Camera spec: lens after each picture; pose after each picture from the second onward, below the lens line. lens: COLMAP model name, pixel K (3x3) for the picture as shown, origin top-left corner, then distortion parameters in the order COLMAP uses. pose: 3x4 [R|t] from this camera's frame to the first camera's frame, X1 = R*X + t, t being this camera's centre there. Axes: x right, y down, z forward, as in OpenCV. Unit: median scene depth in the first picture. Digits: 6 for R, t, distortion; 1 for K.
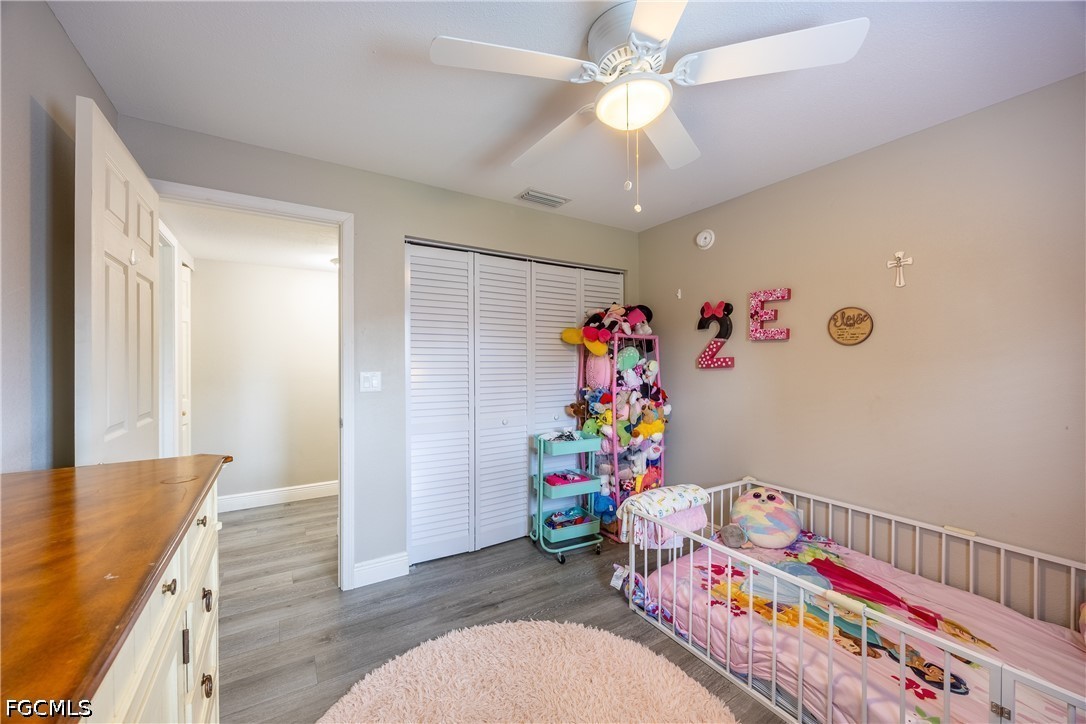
lens RADIAL K [[417.3, 0, 543.3], [0, 417.3, 366.4], [0, 0, 1]] dist [0.000213, 0.000092]
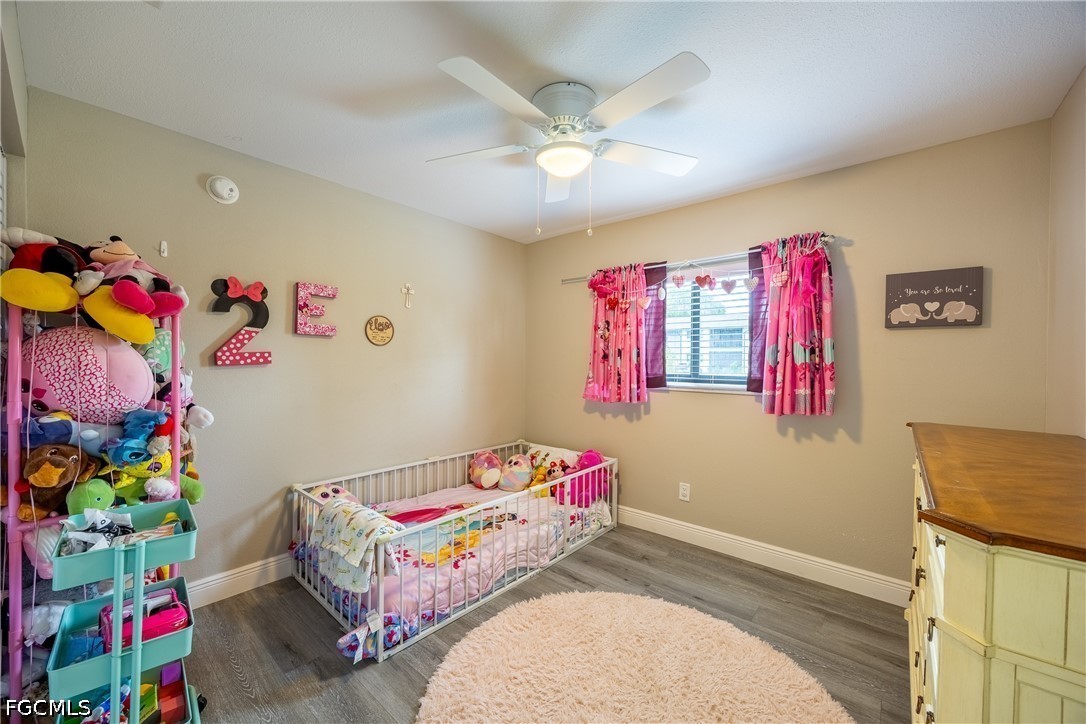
lens RADIAL K [[415.5, 0, 541.8], [0, 415.5, 359.4], [0, 0, 1]] dist [0.002475, 0.000067]
pose [[-0.297675, -0.009176, 0.954623, -0.571694], [-0.006307, 0.999951, 0.007645, -0.018614], [-0.954647, -0.003745, -0.297718, 0.819126]]
